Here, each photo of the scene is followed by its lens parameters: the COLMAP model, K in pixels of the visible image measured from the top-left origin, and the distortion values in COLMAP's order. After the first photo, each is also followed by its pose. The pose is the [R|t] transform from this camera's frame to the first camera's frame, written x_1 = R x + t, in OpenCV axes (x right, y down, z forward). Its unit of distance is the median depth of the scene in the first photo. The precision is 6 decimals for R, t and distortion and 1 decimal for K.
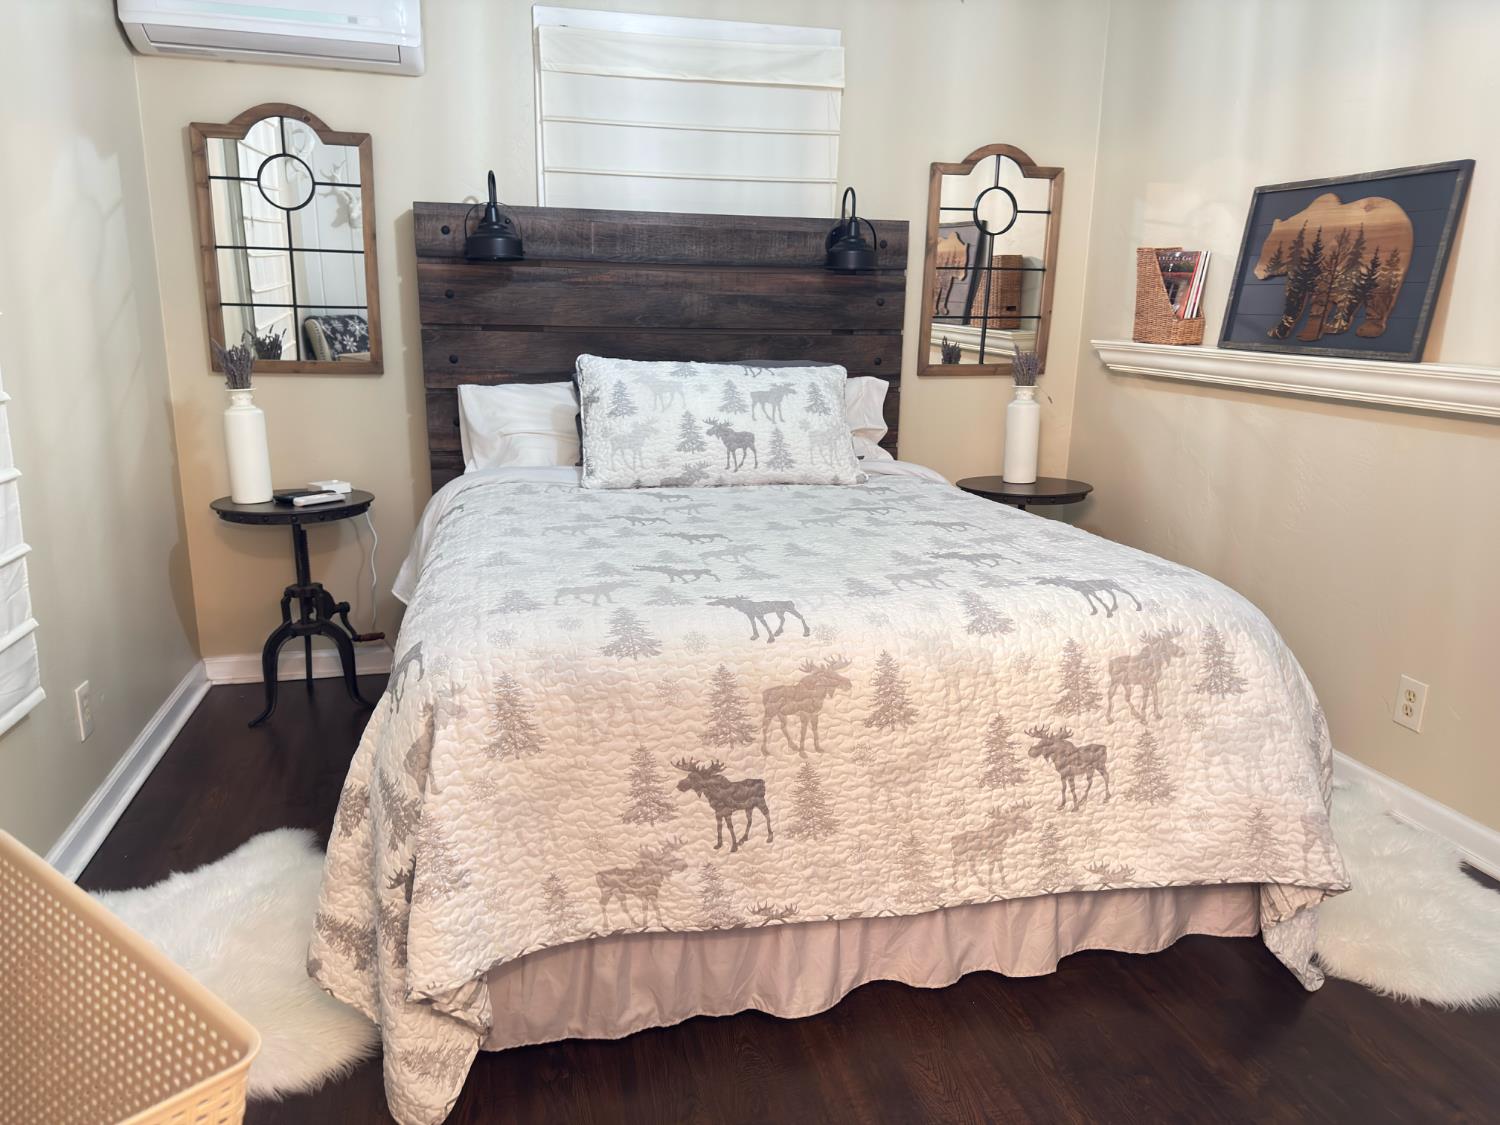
lens RADIAL K [[1057.2, 0, 747.3], [0, 1057.2, 551.8], [0, 0, 1]] dist [0.125334, -0.199285]
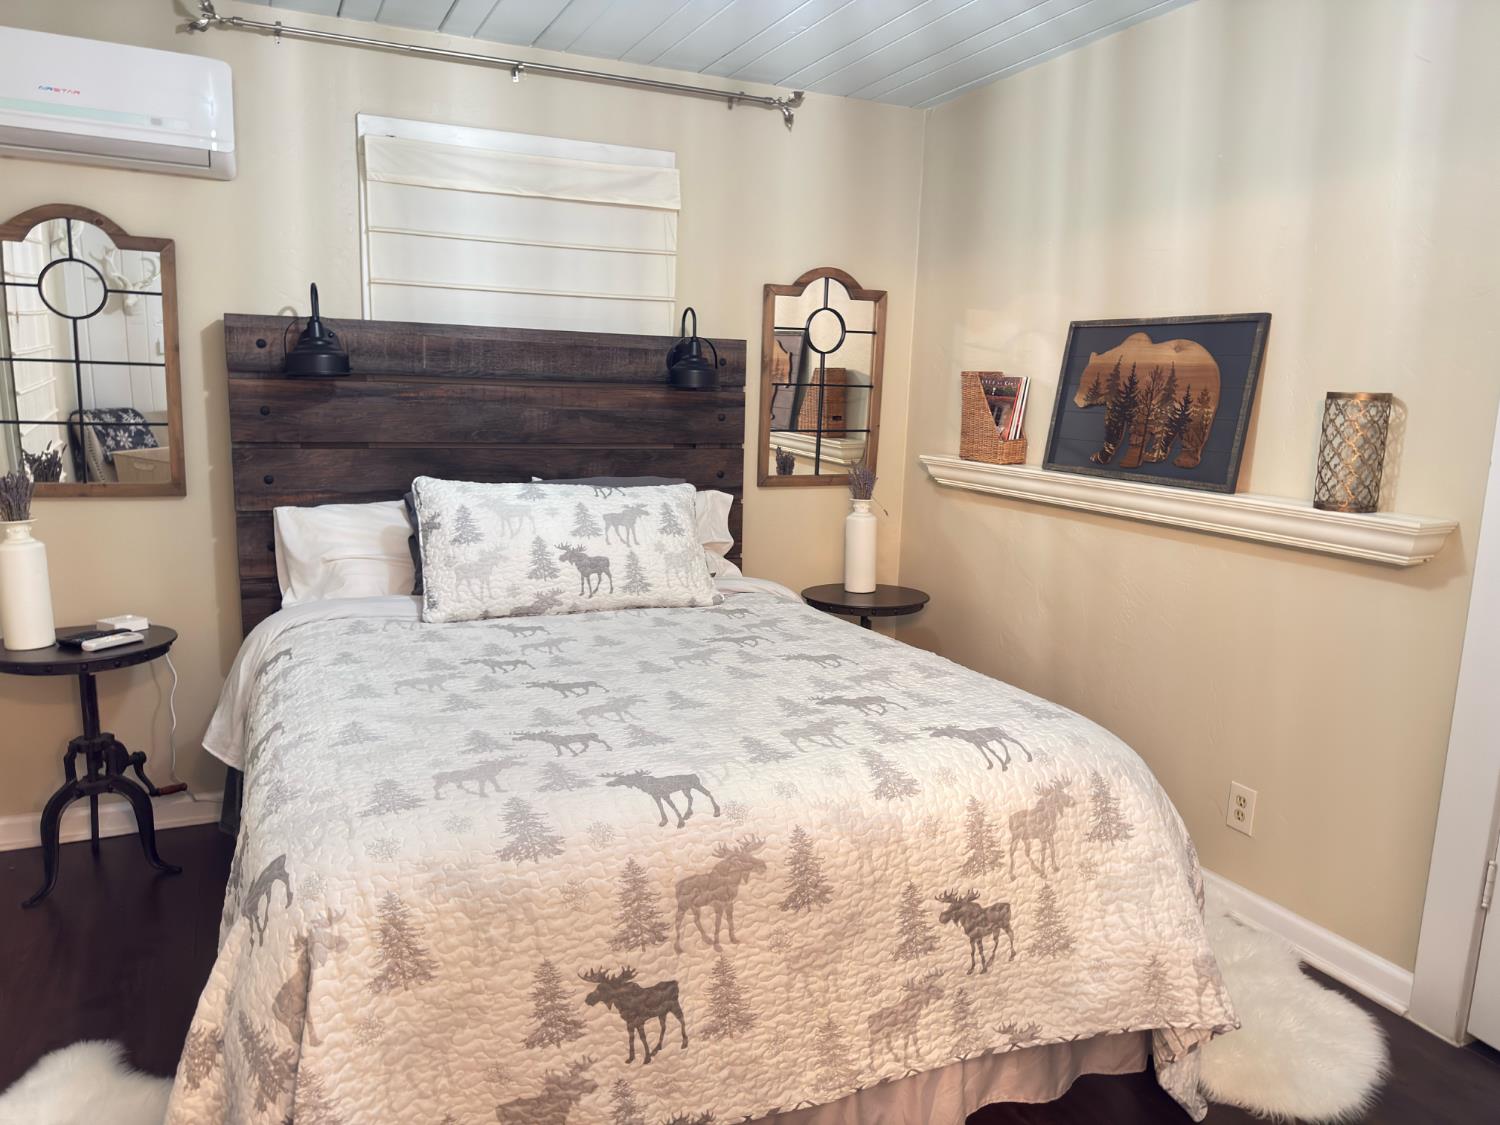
lens RADIAL K [[1057.2, 0, 747.3], [0, 1057.2, 551.8], [0, 0, 1]] dist [0.125334, -0.199285]
pose [[0.982131, -0.022077, 0.186900, -0.070038], [0.033781, 0.997646, -0.059674, -0.077103], [-0.185142, 0.064921, 0.980565, 0.034501]]
